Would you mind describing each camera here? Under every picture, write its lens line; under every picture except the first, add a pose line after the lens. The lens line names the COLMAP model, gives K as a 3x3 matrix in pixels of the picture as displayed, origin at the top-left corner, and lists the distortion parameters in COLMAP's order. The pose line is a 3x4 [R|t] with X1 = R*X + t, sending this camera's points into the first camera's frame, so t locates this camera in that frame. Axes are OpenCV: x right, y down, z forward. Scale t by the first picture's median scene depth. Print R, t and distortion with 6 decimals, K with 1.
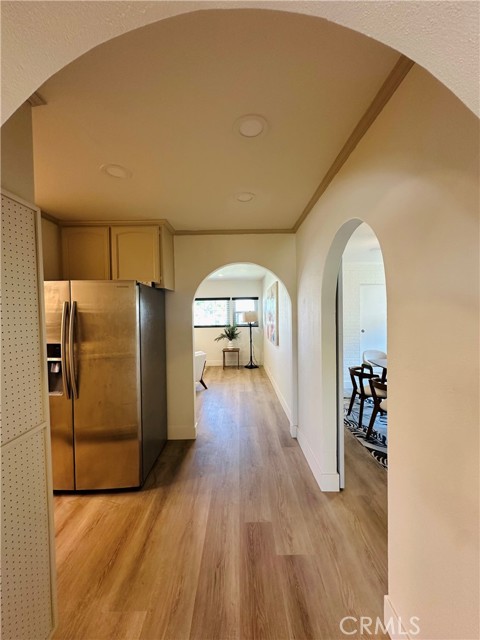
lens RADIAL K [[255.9, 0, 242.0], [0, 255.9, 322.0], [0, 0, 1]] dist [-0.000588, -0.000025]
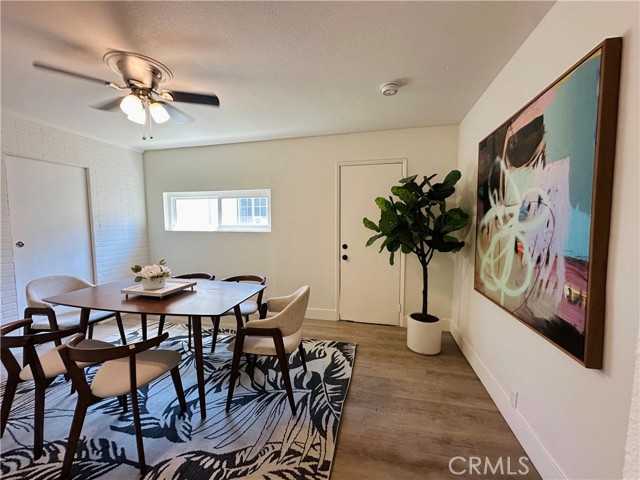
lens RADIAL K [[255.9, 0, 320.7], [0, 255.9, 241.1], [0, 0, 1]] dist [-0.000588, -0.000025]
pose [[0.239152, -0.065795, 0.968751, 0.155331], [0.011648, 0.997824, 0.064894, 0.002835], [-0.970912, -0.004235, 0.239398, 0.383016]]
